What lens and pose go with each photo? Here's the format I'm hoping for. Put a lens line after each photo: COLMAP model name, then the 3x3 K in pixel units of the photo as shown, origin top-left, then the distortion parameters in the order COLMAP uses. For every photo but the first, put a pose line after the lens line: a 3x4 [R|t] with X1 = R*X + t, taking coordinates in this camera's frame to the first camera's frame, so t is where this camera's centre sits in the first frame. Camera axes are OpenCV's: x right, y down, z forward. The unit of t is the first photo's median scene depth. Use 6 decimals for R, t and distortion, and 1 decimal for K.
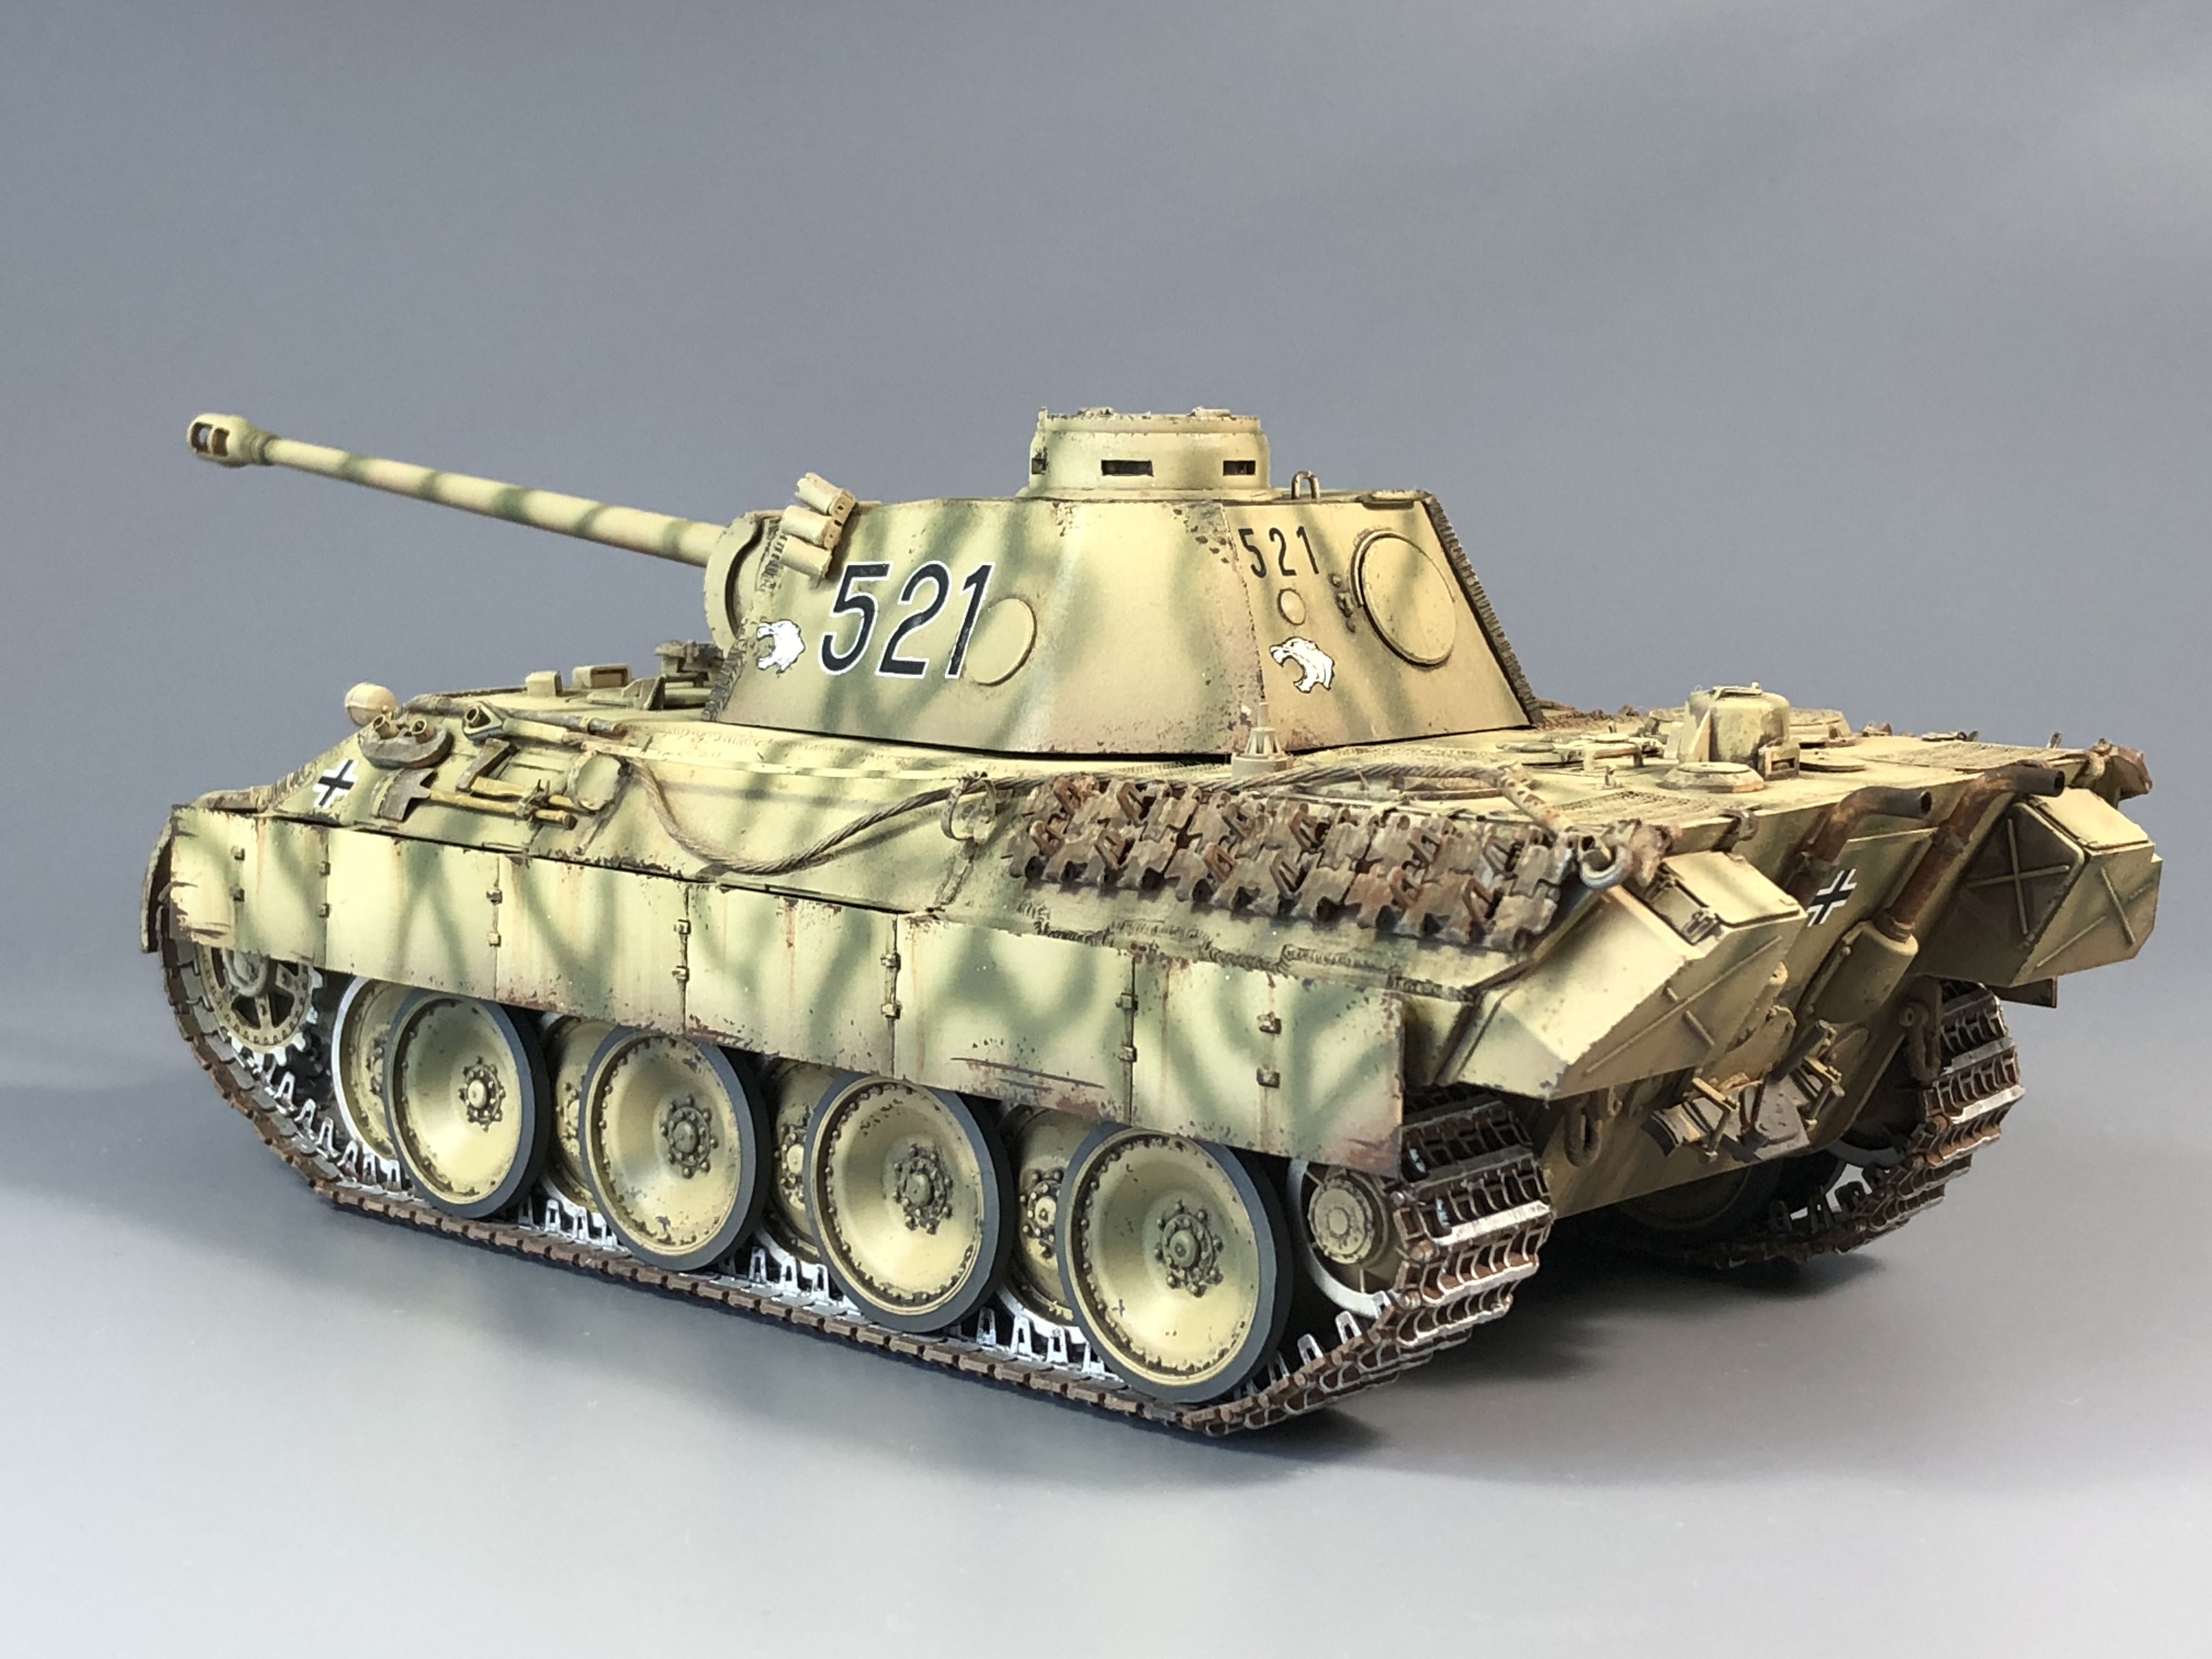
lens RADIAL K [[3656.5, 0, 1070.9], [0, 3656.5, 820.5], [0, 0, 1]] dist [0.273564, -1.739220]
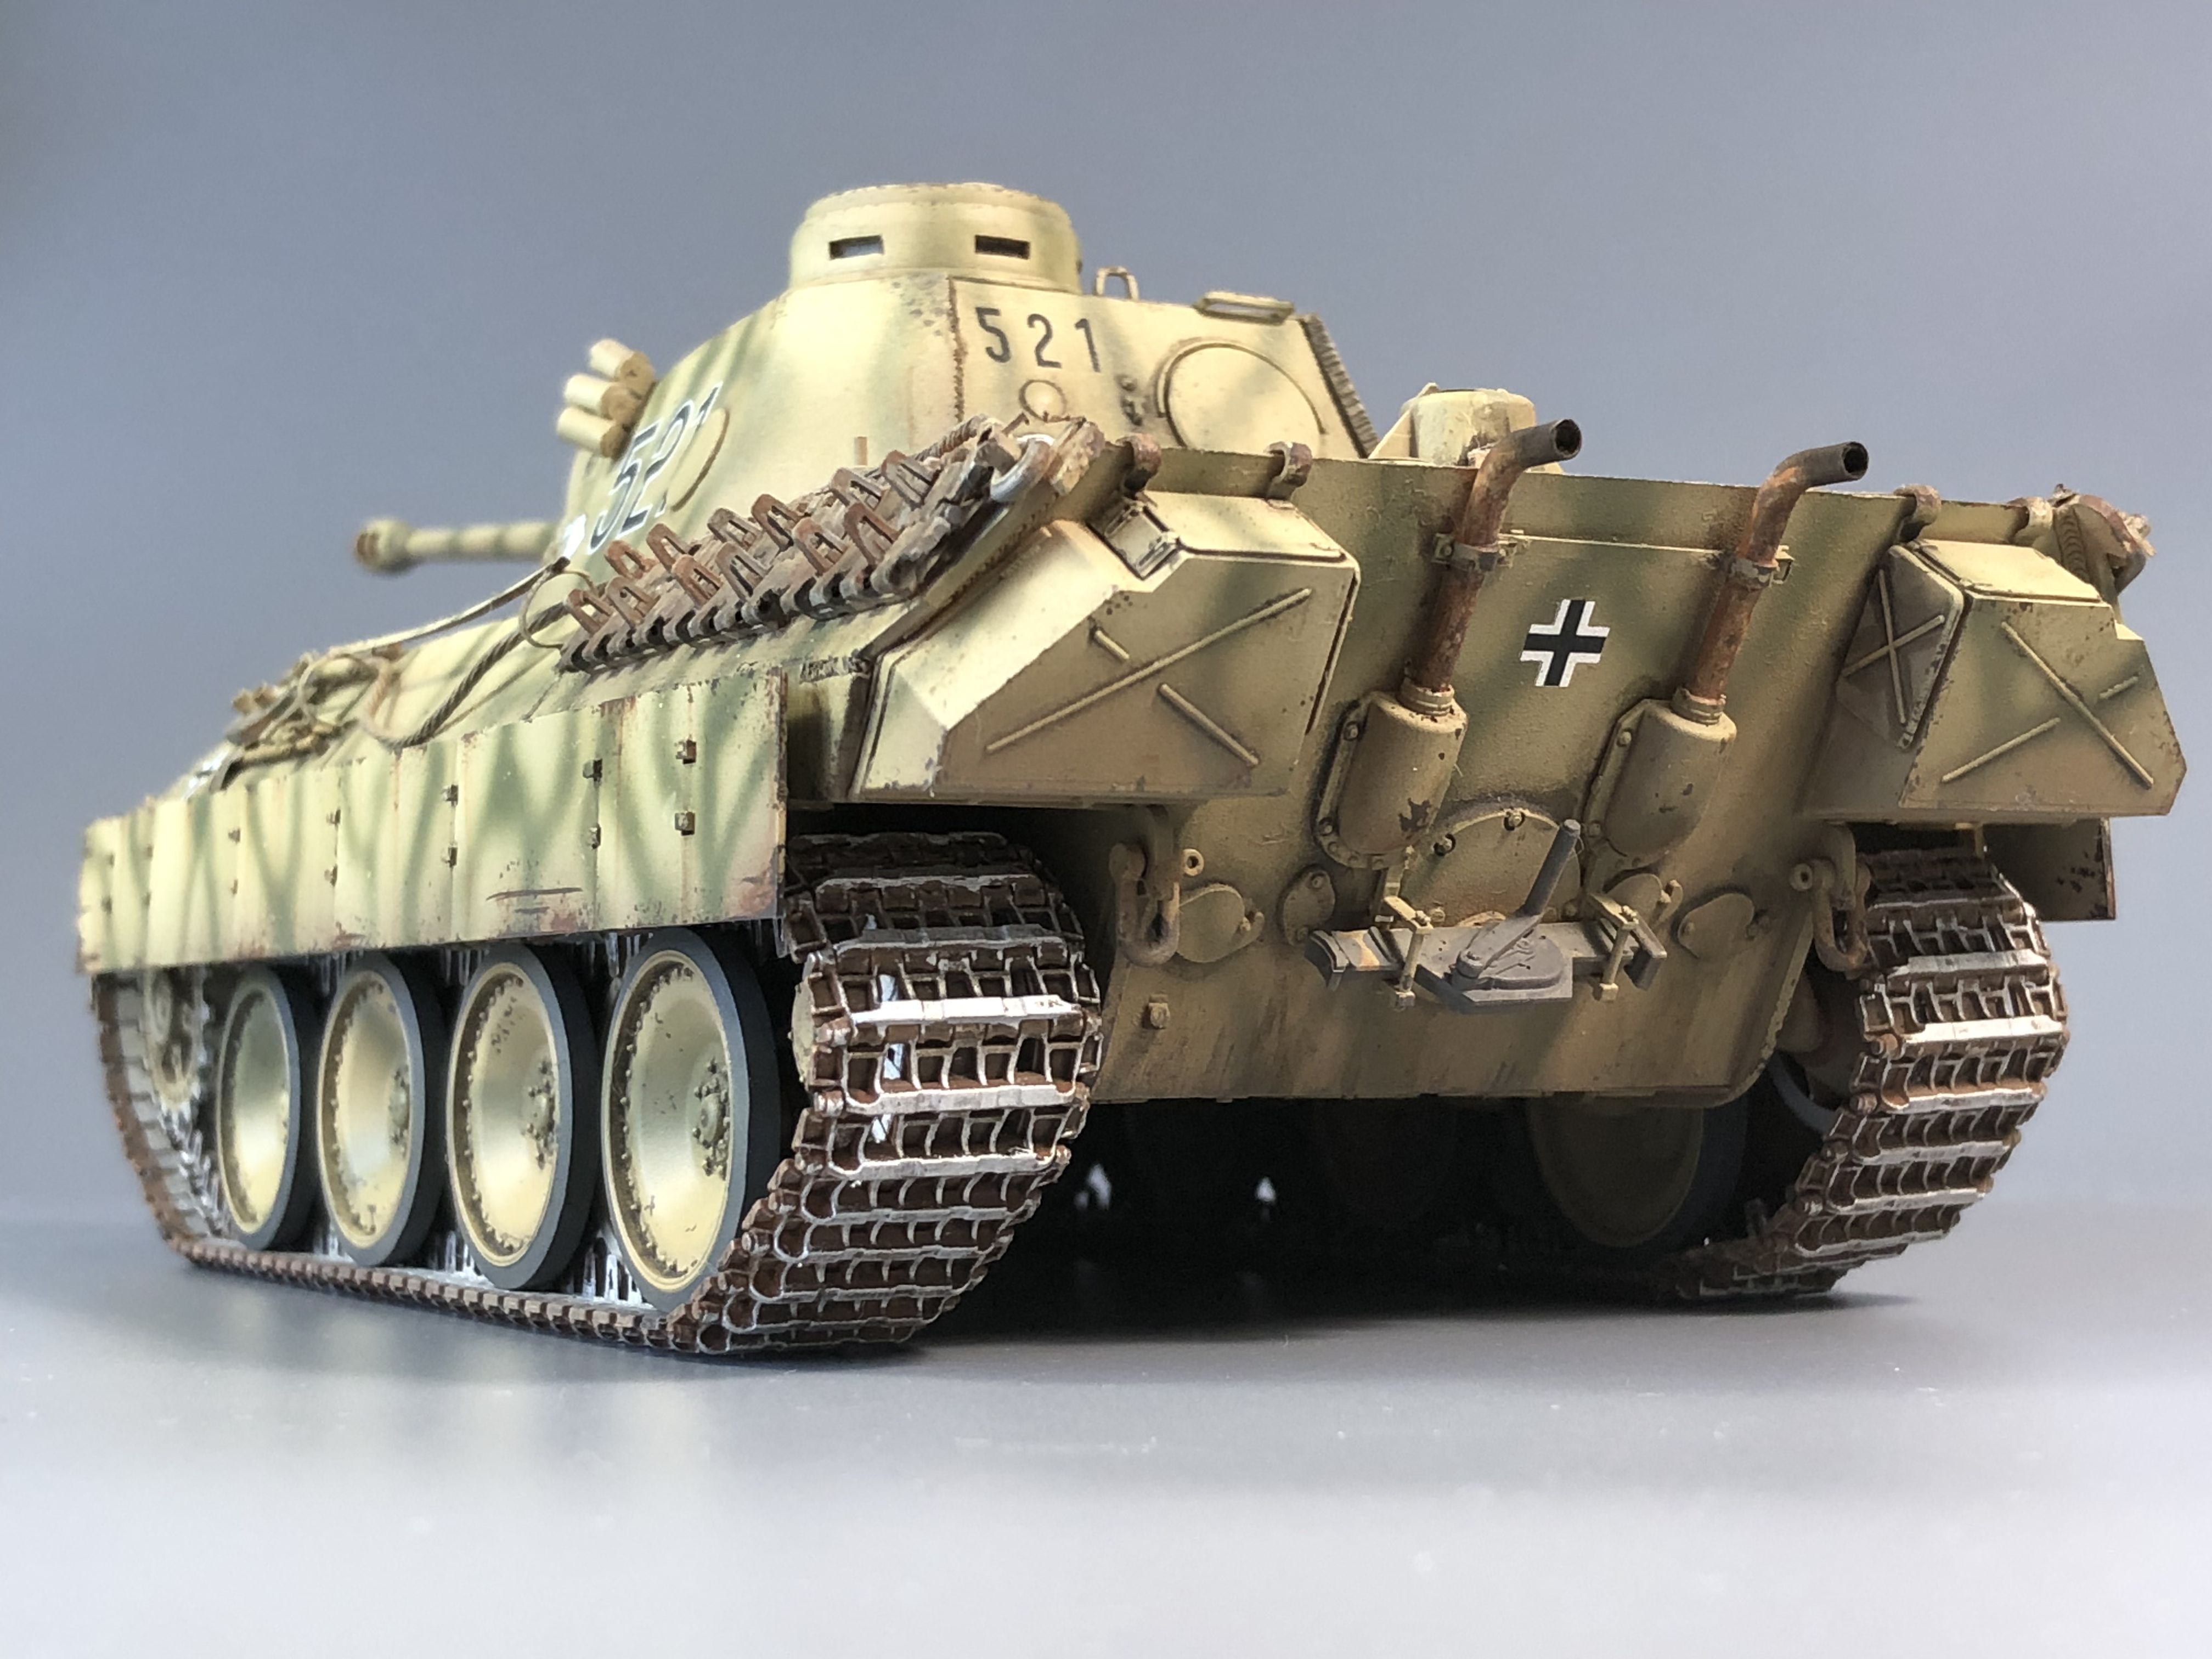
lens RADIAL K [[3694.0, 0, 1143.2], [0, 3694.0, 829.2], [0, 0, 1]] dist [0.216237, -1.267479]
pose [[0.952328, -0.029992, -0.303598, 0.325345], [-0.025315, 0.983955, -0.176612, 0.176728], [0.304023, 0.175878, 0.936289, 0.270127]]
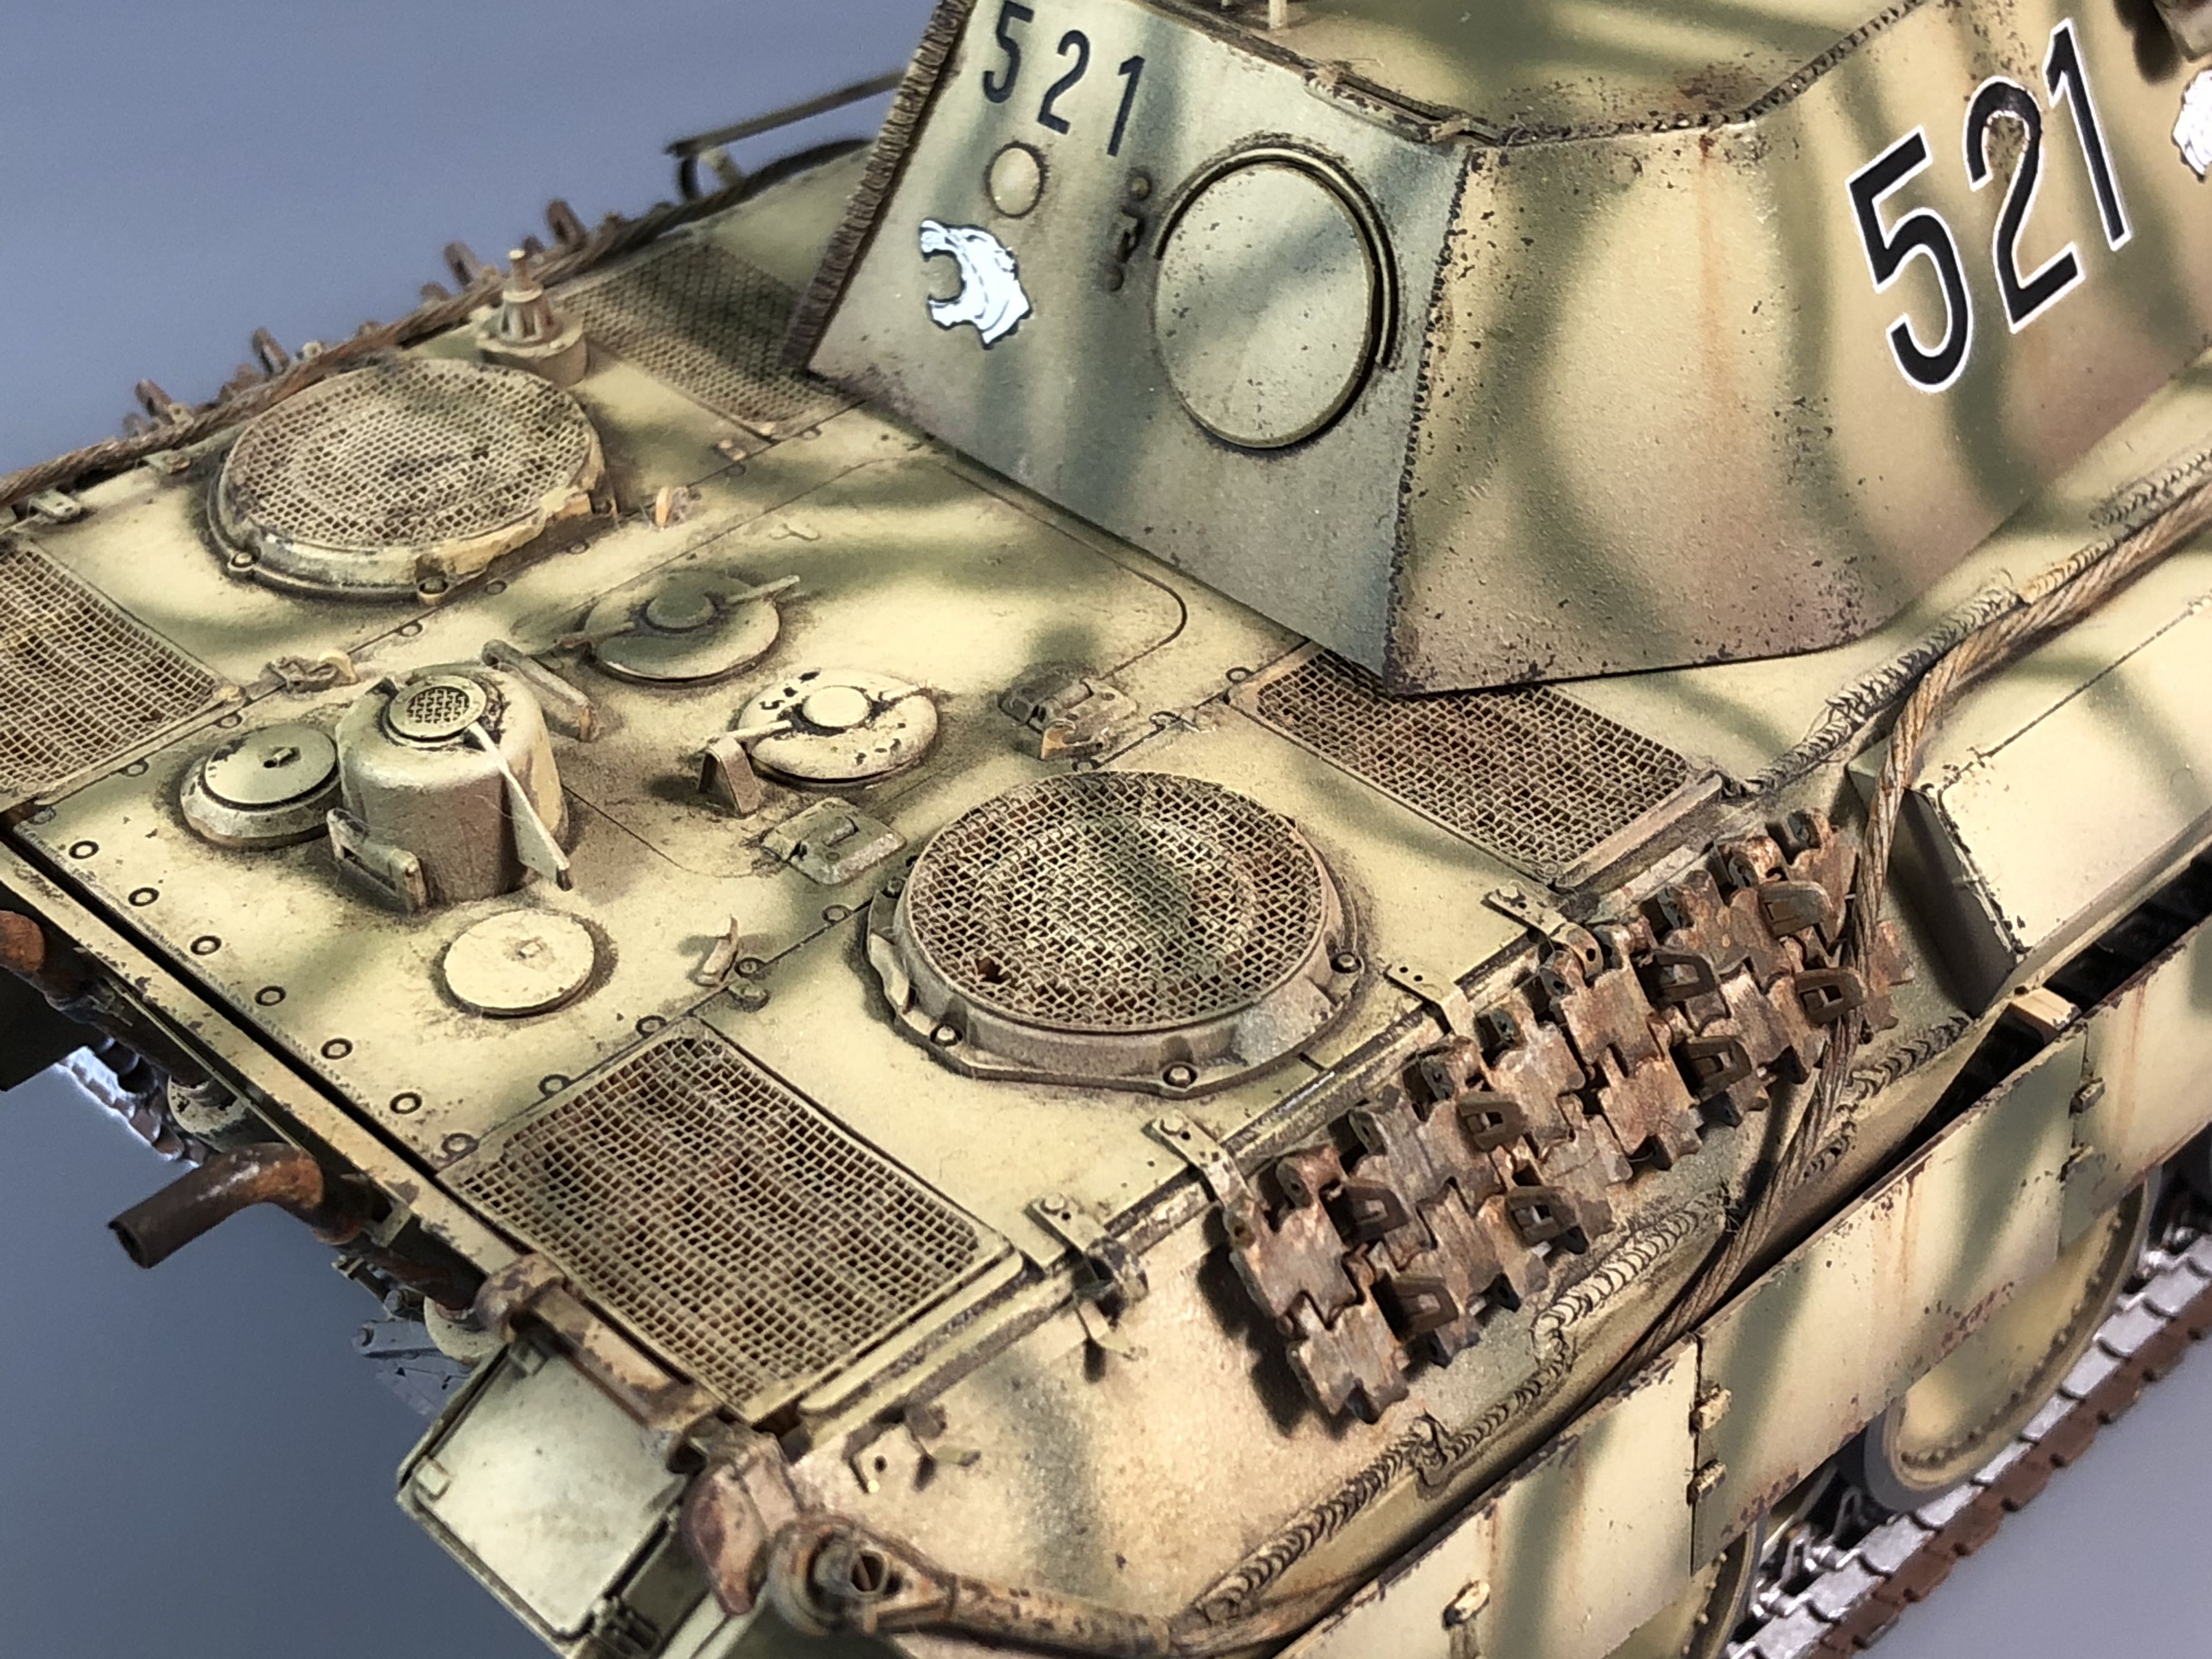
lens RADIAL K [[3686.8, 0, 1106.0], [0, 3686.8, 829.5], [0, 0, 1]] dist [0.258613, -1.360490]
pose [[-0.040419, 0.613814, -0.788415, 0.549632], [-0.106988, 0.781865, 0.614199, -0.320926], [0.993438, 0.109177, 0.034069, 1.012430]]
